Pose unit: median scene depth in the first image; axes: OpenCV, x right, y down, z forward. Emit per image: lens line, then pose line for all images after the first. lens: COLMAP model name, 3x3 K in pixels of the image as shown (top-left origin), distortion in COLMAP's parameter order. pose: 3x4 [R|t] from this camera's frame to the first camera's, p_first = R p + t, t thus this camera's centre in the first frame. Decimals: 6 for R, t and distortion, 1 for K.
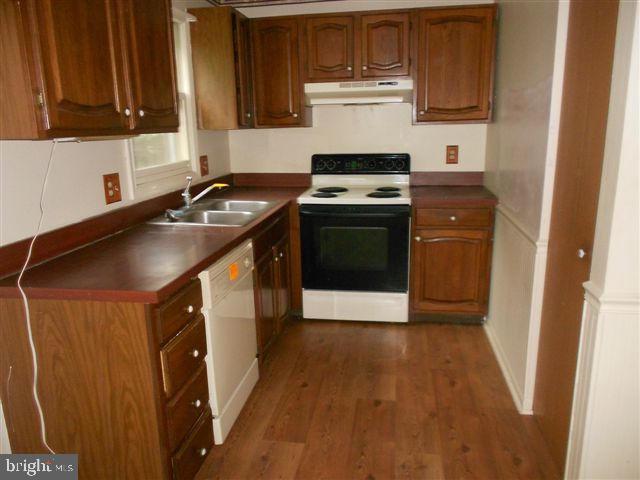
lens RADIAL K [[486.9, 0, 320.0], [0, 486.9, 240.0], [0, 0, 1]] dist [-0.000599, -0.001294]
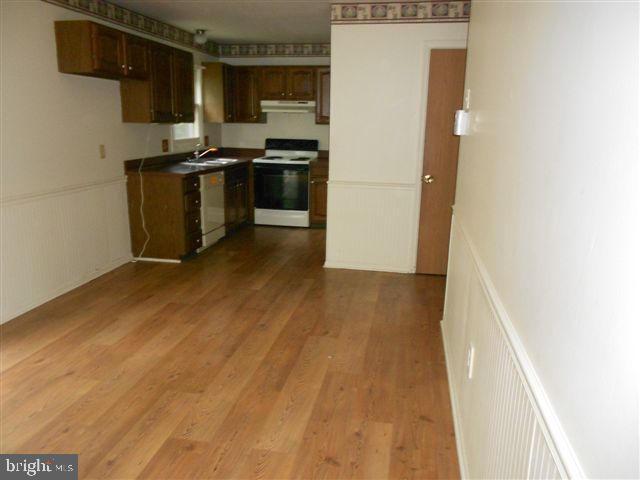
lens RADIAL K [[486.9, 0, 320.0], [0, 486.9, 240.0], [0, 0, 1]] dist [-0.000599, -0.001294]
pose [[0.998761, 0.046301, -0.018261, 0.275694], [-0.046225, 0.998921, 0.004556, 0.217696], [0.018452, -0.003706, 0.999823, -0.960984]]
